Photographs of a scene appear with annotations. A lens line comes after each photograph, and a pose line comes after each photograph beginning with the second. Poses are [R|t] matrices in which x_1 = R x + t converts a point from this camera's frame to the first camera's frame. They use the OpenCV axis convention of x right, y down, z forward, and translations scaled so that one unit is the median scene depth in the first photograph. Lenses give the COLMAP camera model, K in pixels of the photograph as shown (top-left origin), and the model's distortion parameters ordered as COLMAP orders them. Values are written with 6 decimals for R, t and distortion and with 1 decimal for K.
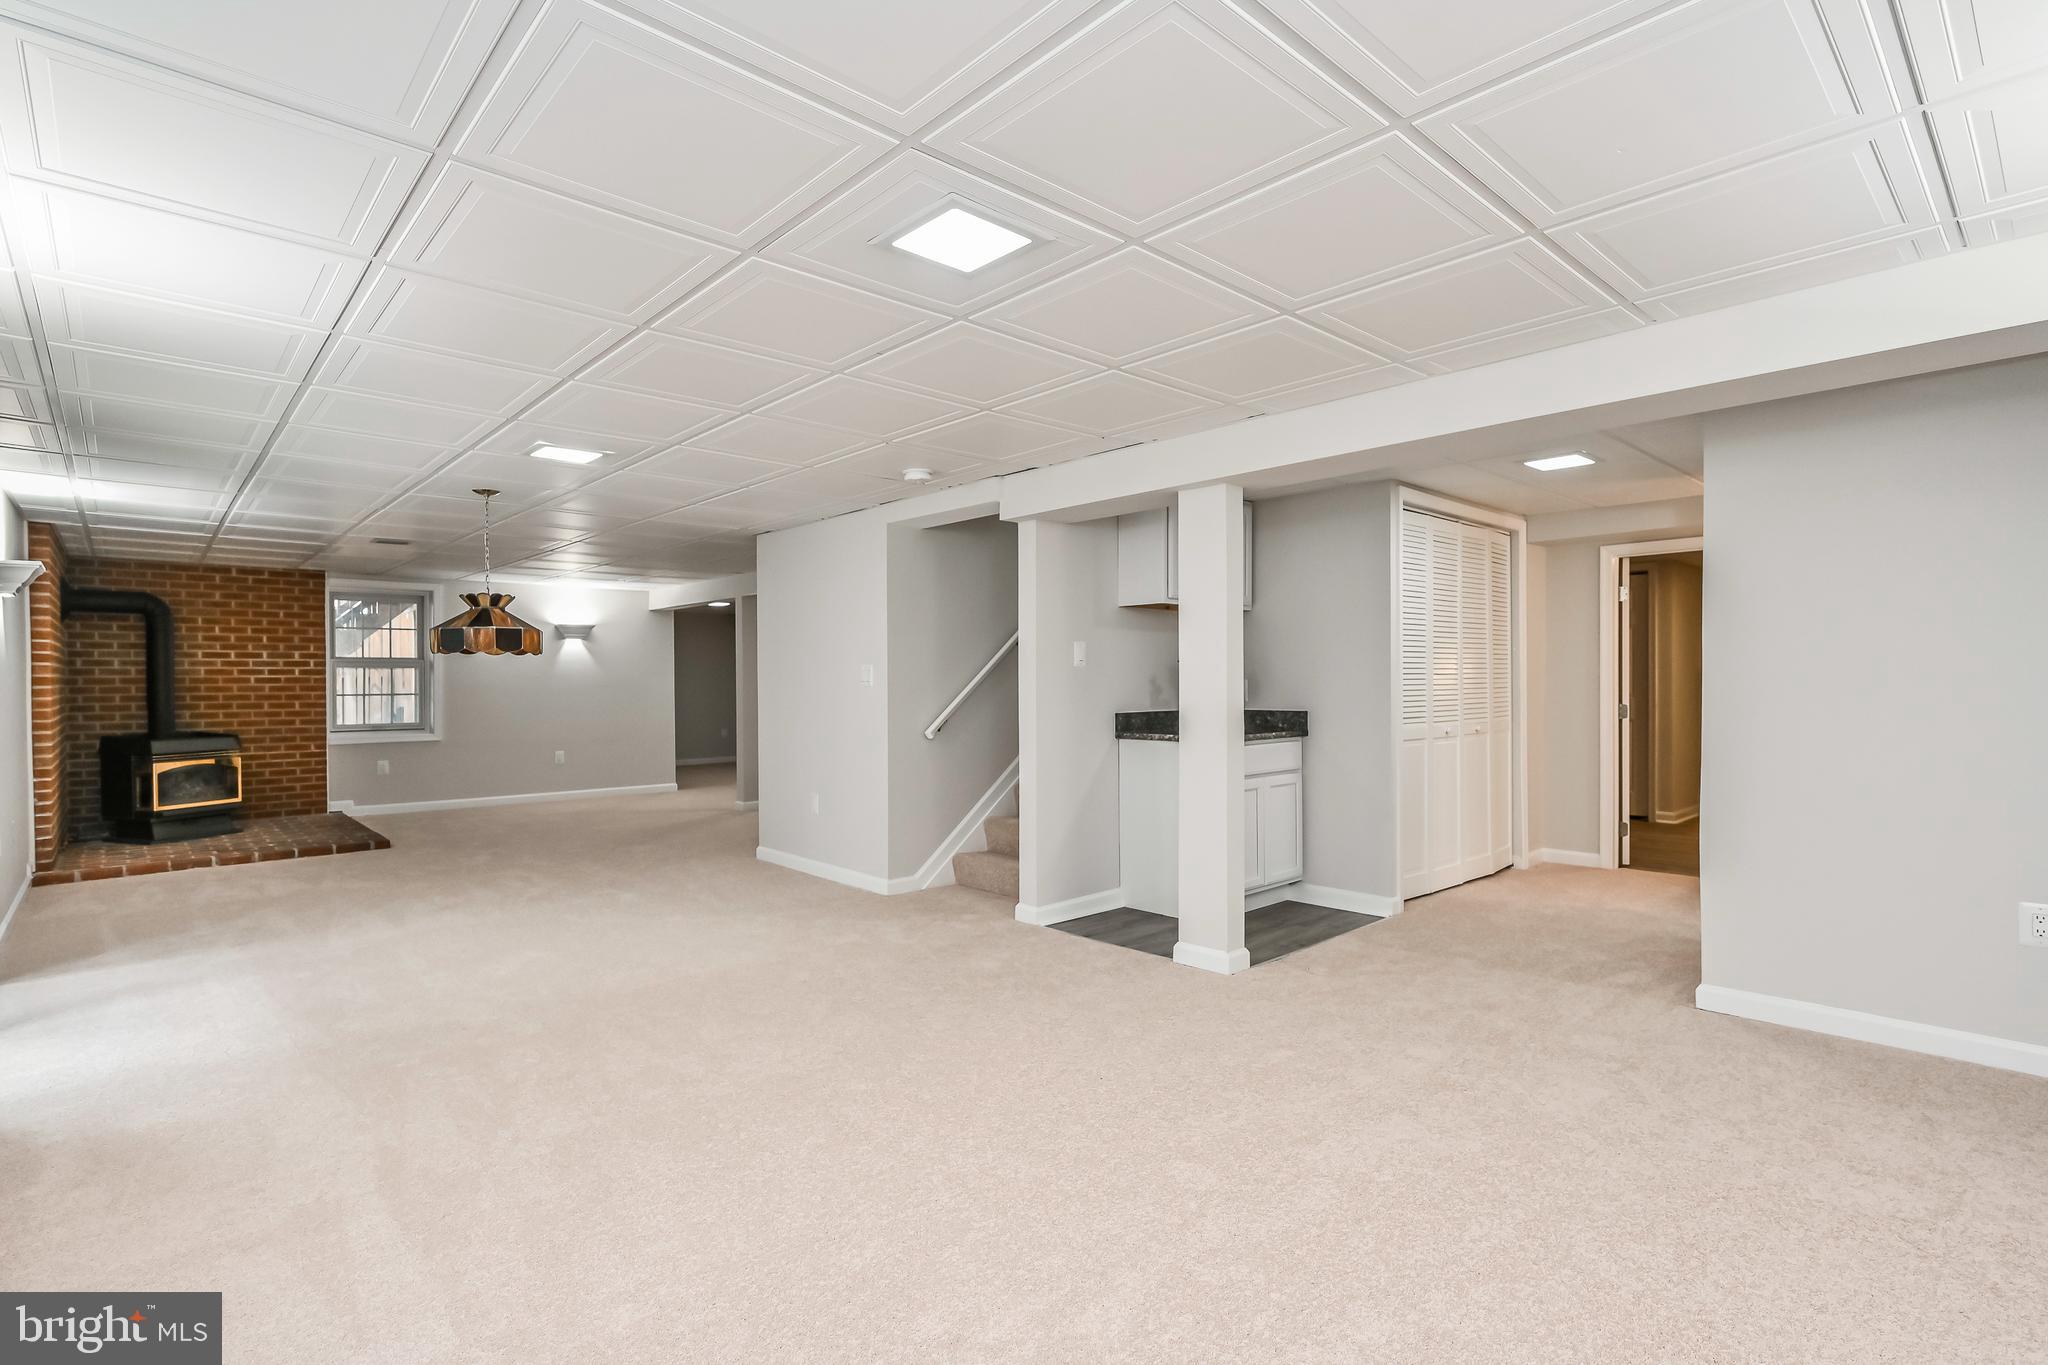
lens RADIAL K [[983.0, 0, 1022.7], [0, 983.0, 685.1], [0, 0, 1]] dist [-0.002777, 0.000532]
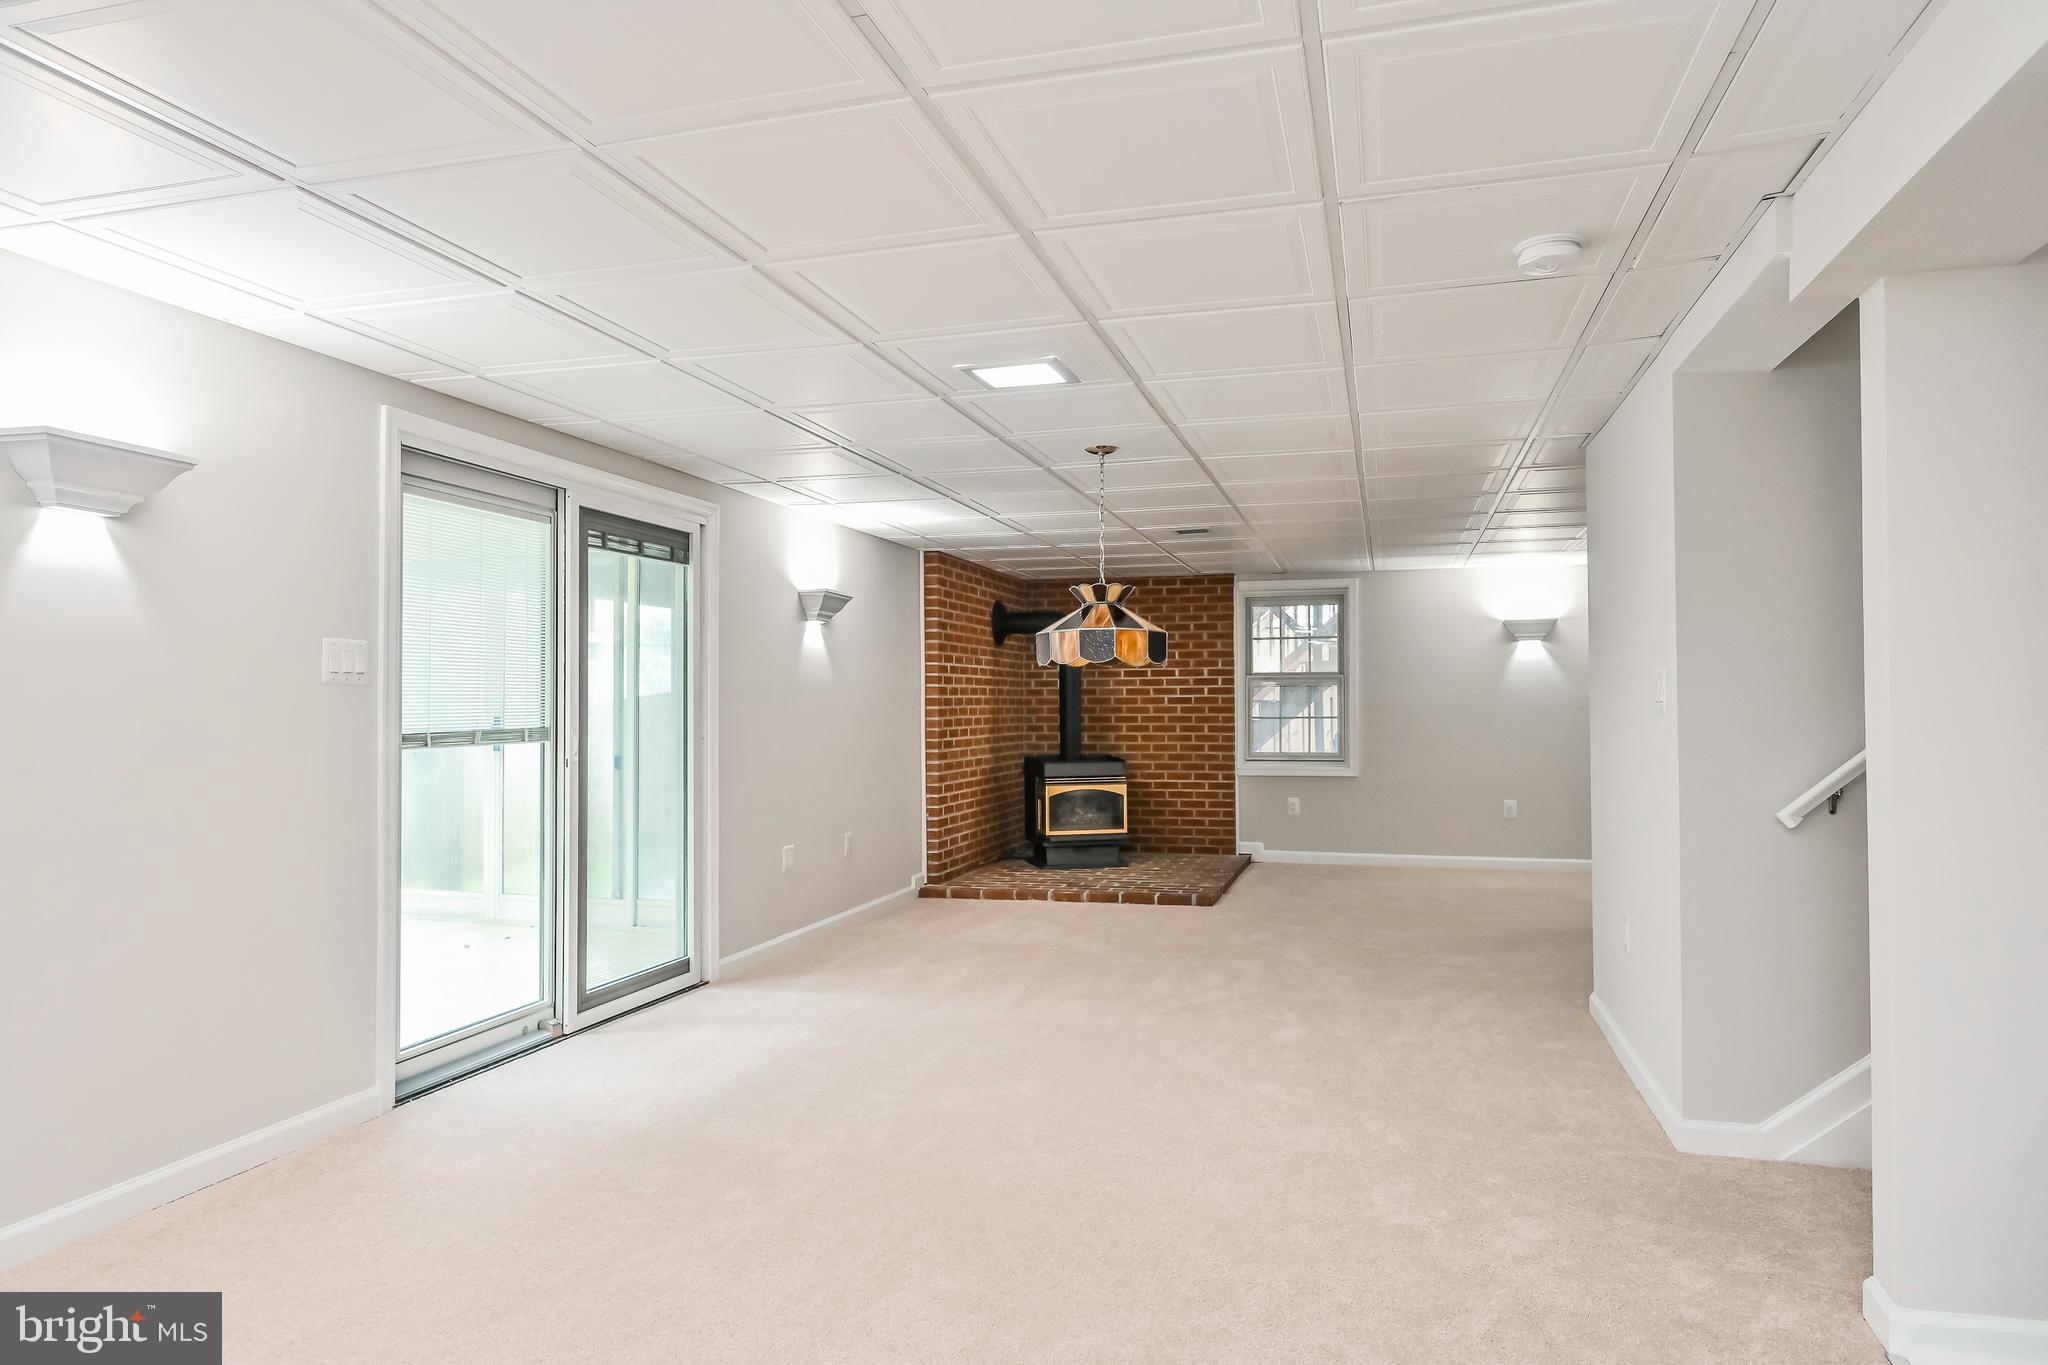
lens RADIAL K [[1267.1, 0, 1022.9], [0, 1267.1, 682.1], [0, 0, 1]] dist [0.001600, -0.000131]
pose [[0.521074, -0.013788, -0.853400, 0.148905], [-0.001513, 0.999853, -0.017078, -0.001572], [0.853510, 0.010190, 0.520976, 0.269989]]
